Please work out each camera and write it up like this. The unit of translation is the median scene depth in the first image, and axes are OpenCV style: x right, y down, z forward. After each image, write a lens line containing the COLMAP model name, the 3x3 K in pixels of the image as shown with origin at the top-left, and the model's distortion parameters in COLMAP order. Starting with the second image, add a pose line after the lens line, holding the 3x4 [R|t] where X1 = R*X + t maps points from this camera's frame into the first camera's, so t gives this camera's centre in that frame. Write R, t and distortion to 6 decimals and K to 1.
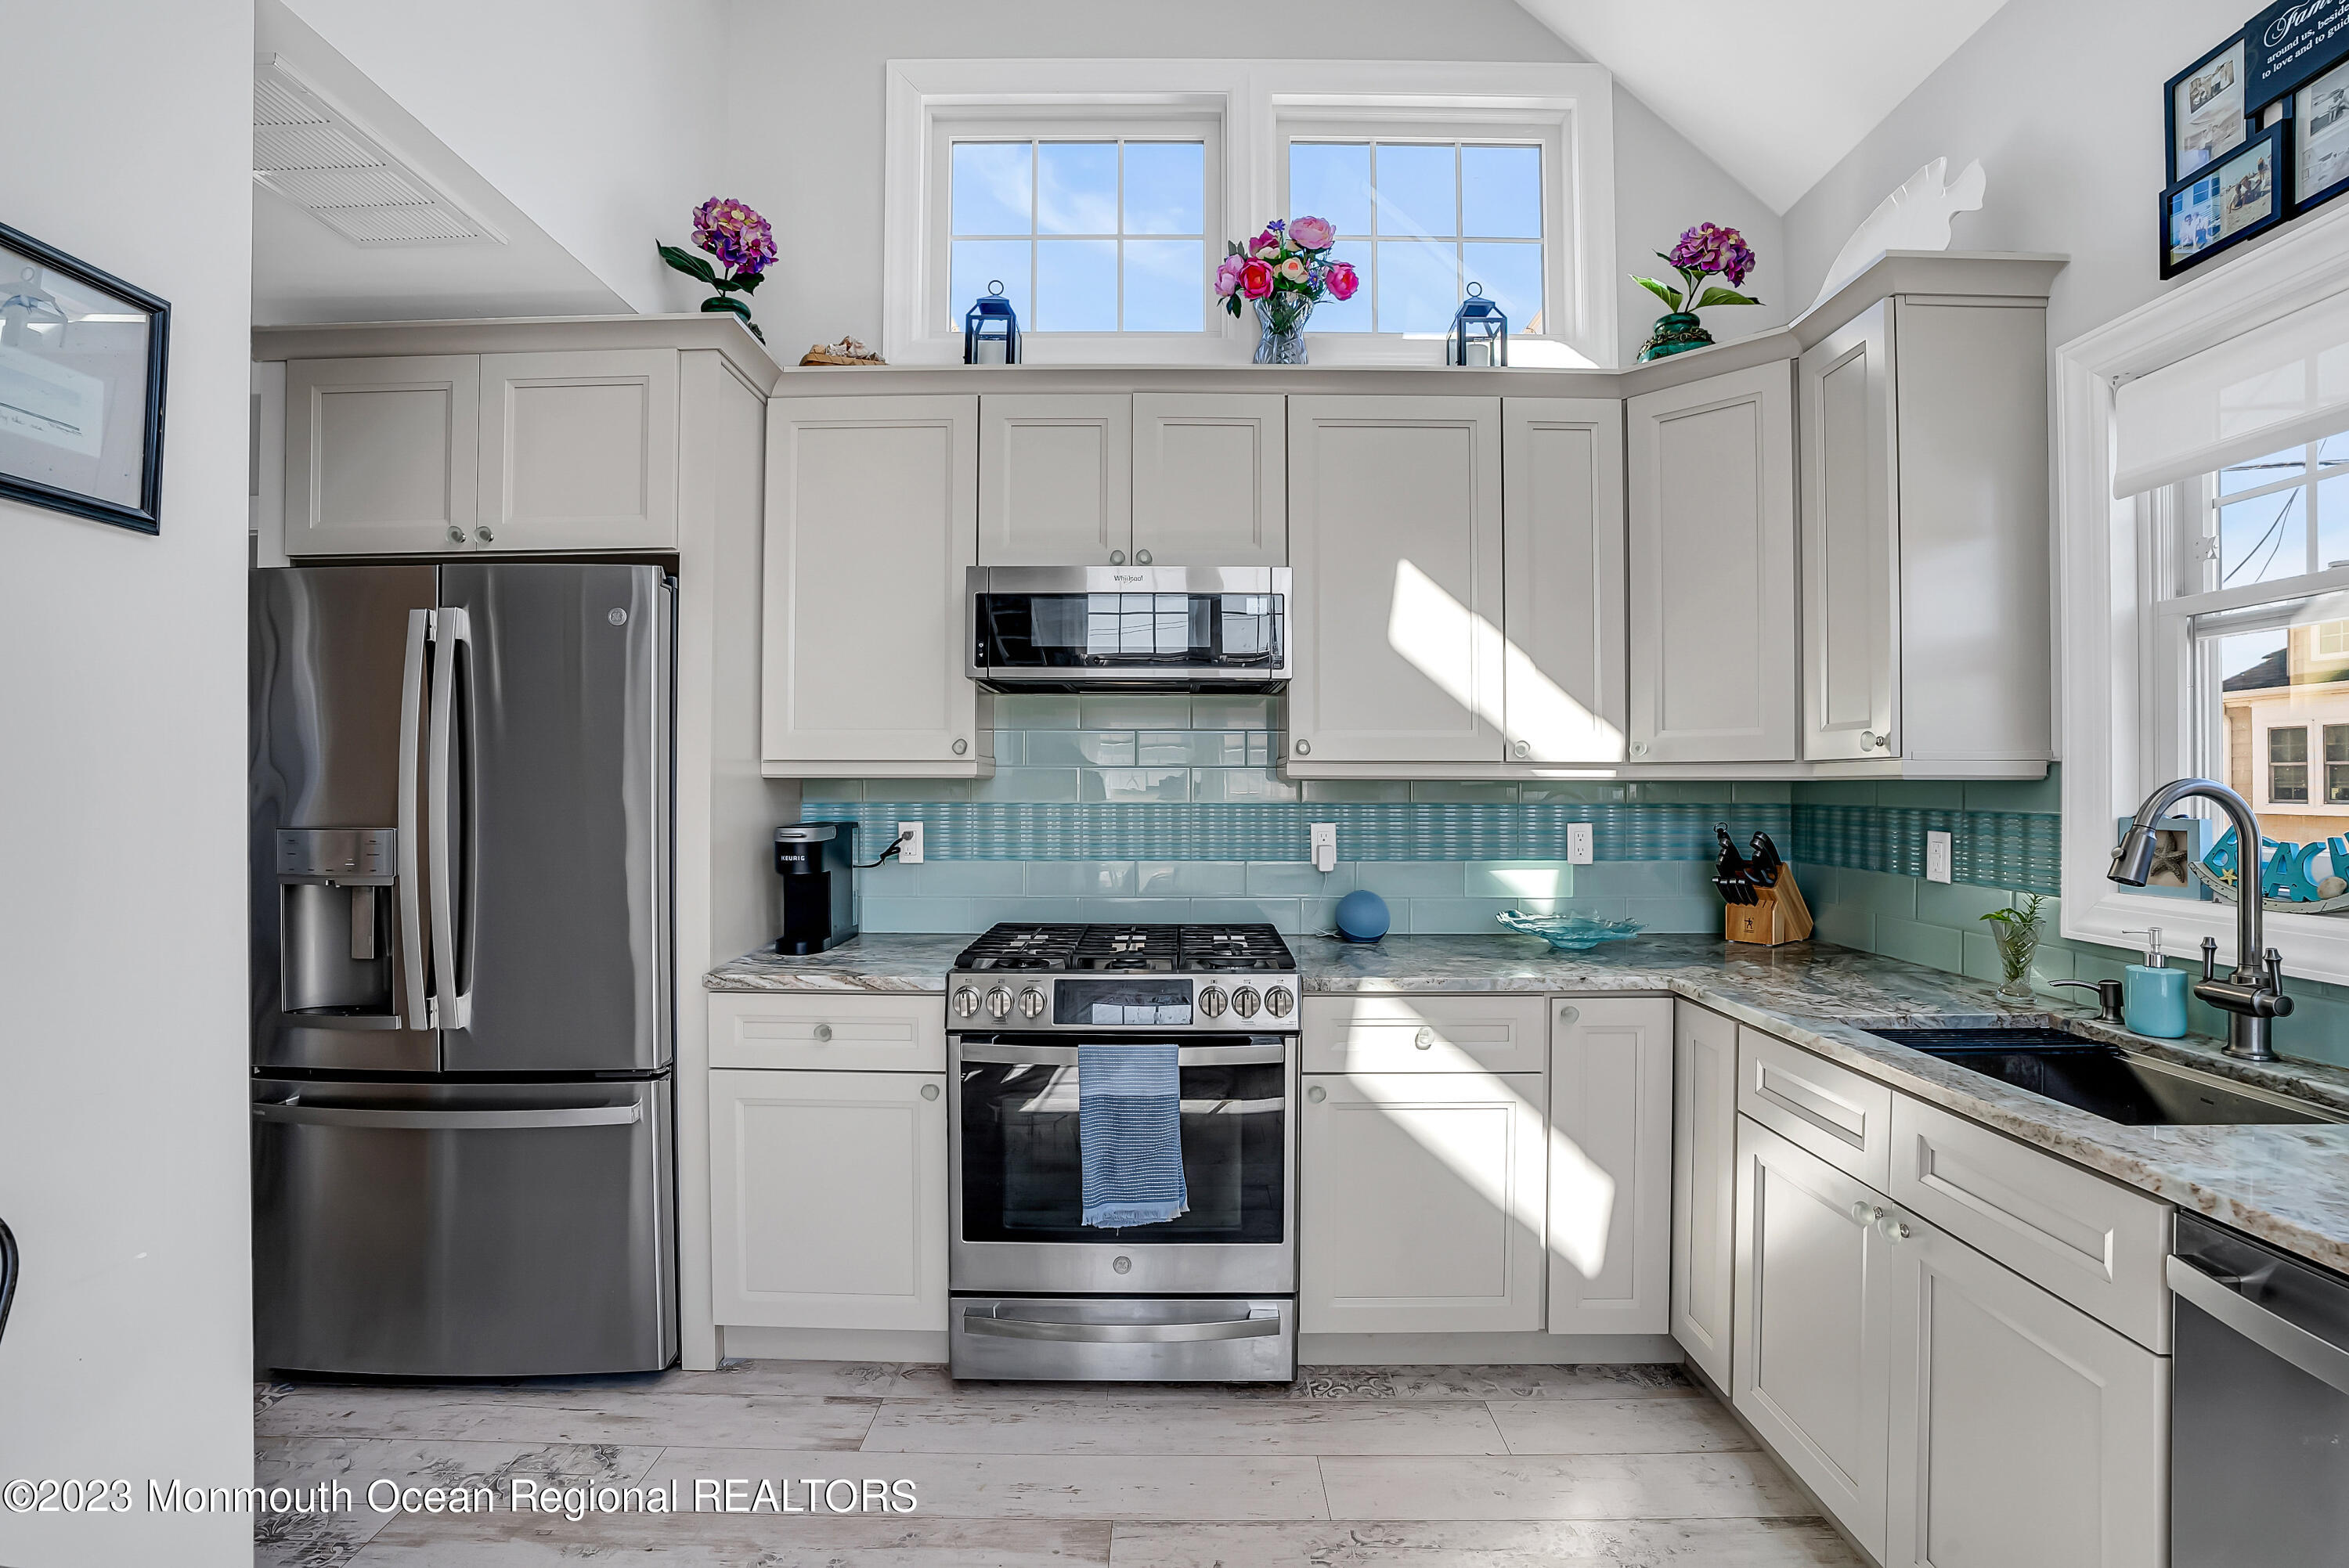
lens RADIAL K [[1082.8, 0, 1137.5], [0, 1082.8, 792.3], [0, 0, 1]] dist [-0.051145, 0.013293]
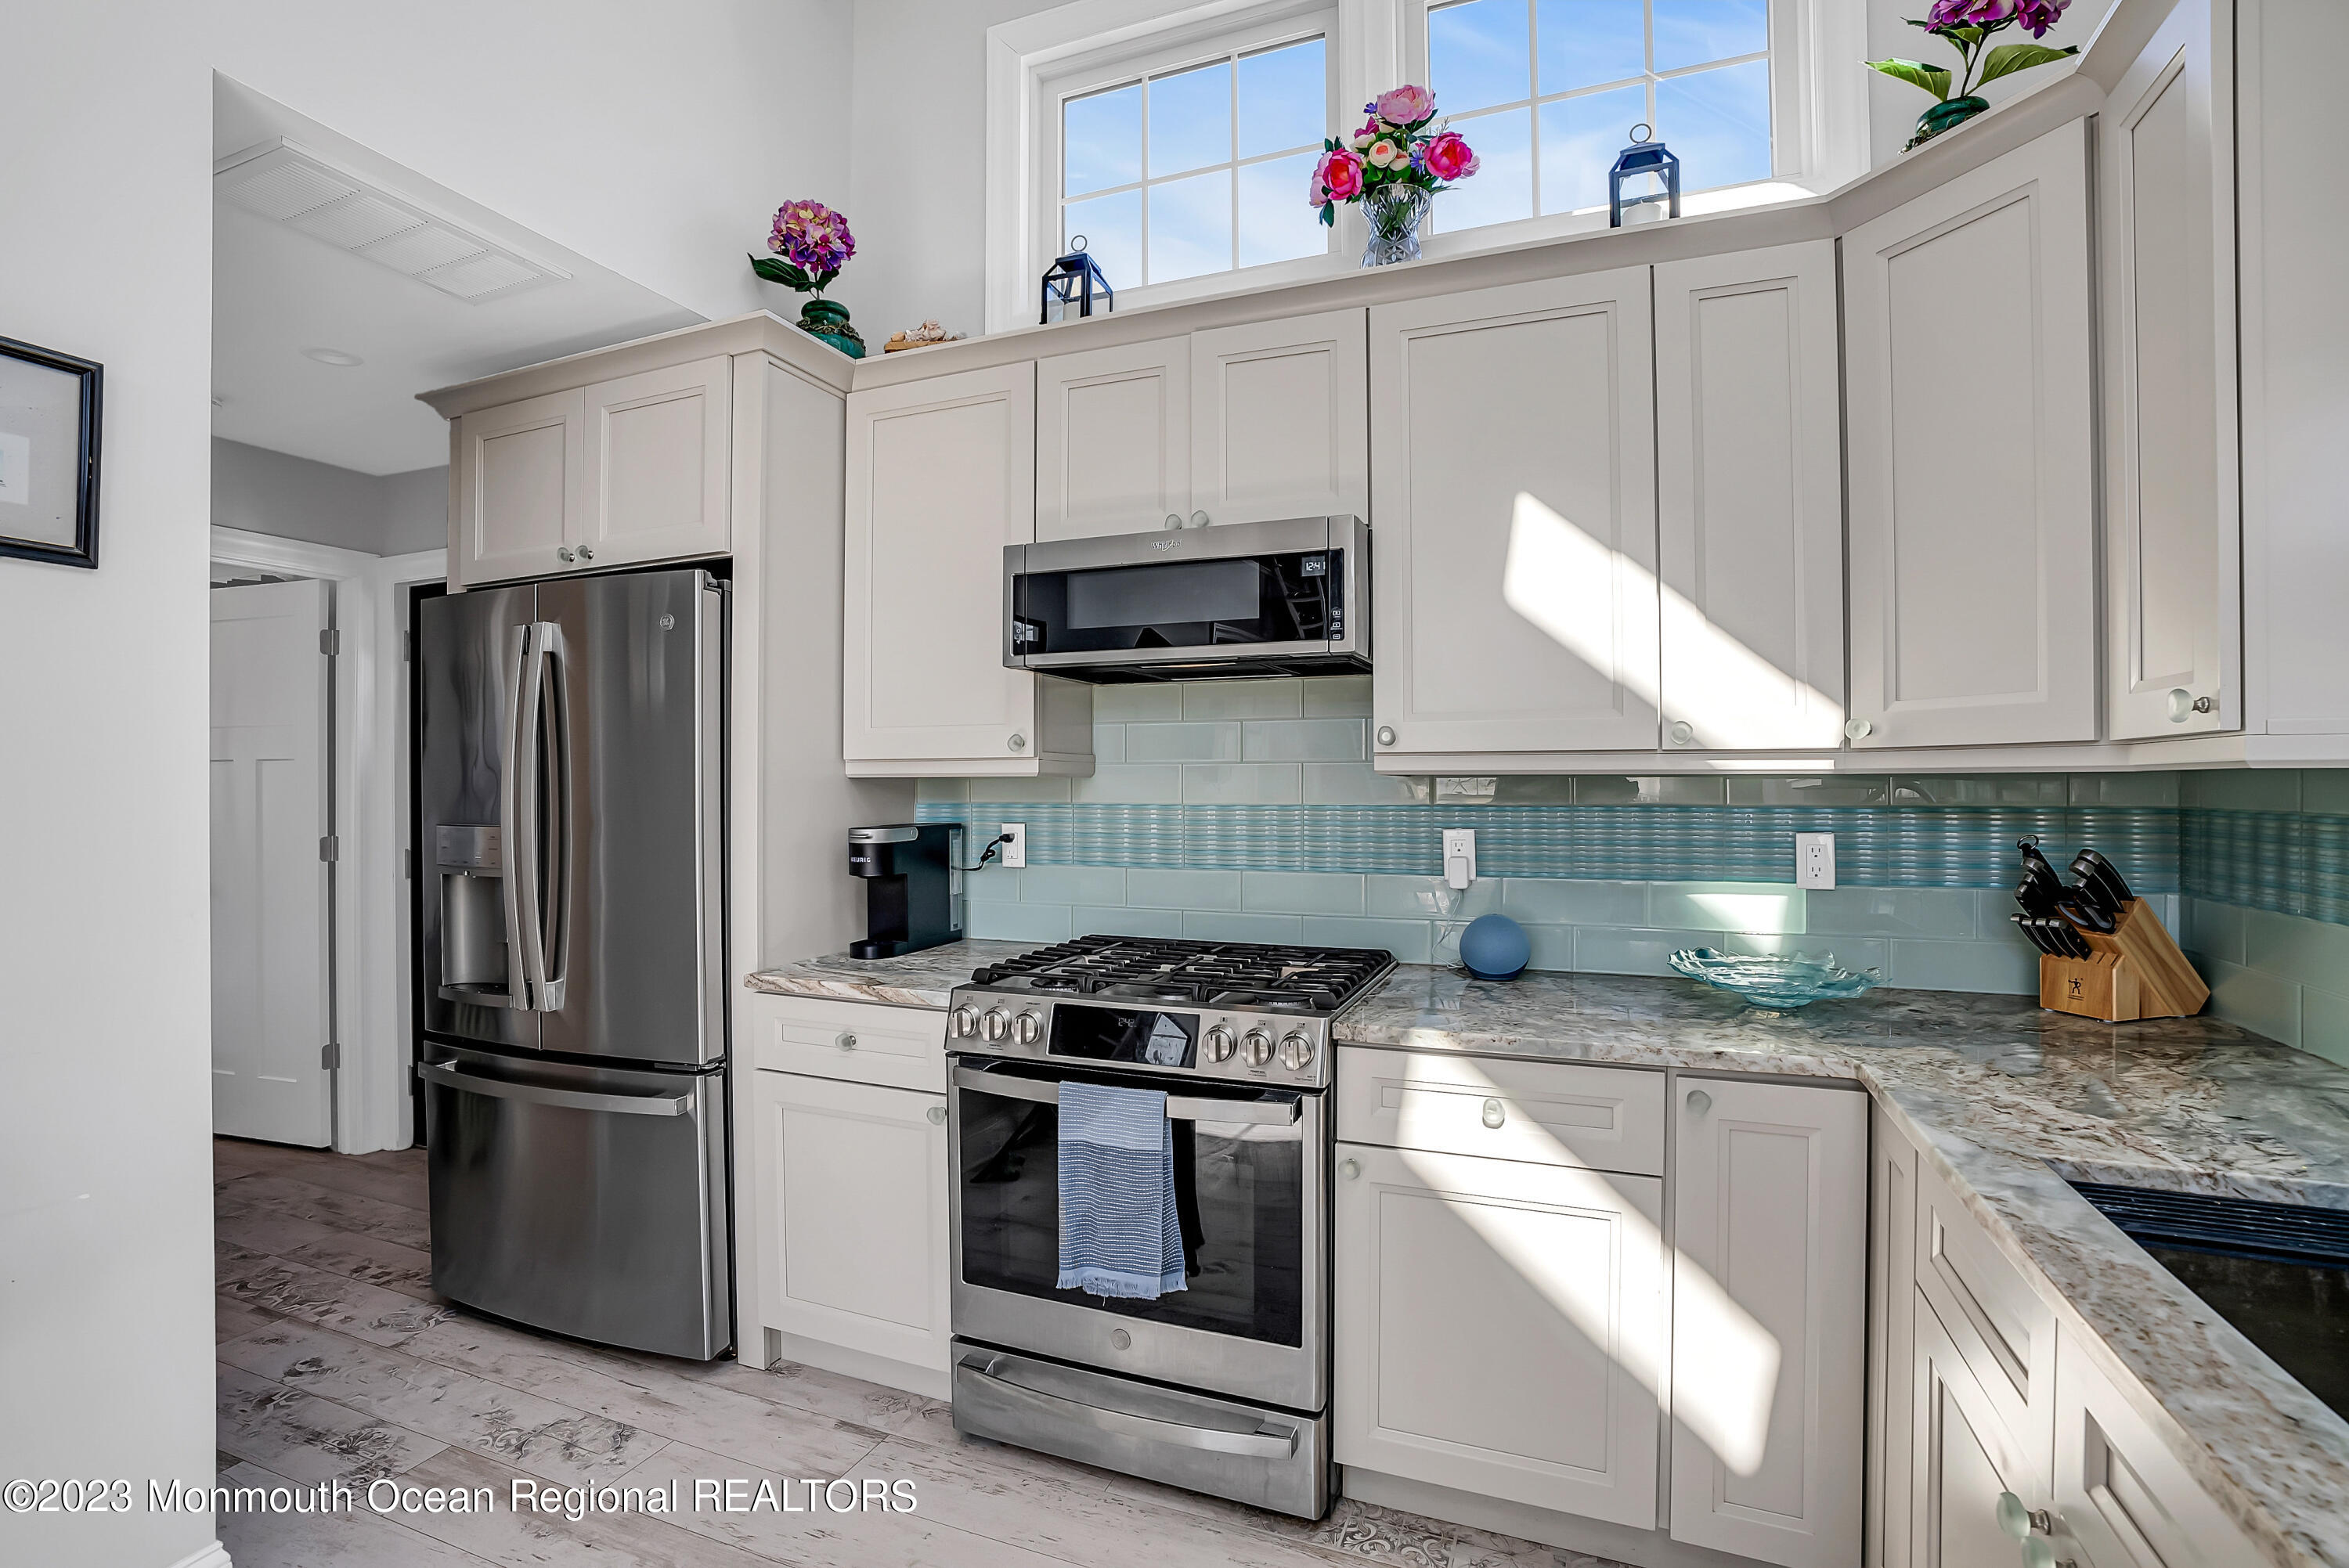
lens RADIAL K [[1082.8, 0, 1156.8], [0, 1082.8, 793.4], [0, 0, 1]] dist [-0.051145, 0.013293]
pose [[0.931559, -0.001480, -0.363587, 0.302074], [0.001588, 0.999999, -0.000003, 0.001180], [0.363586, -0.000574, 0.931560, 0.193723]]
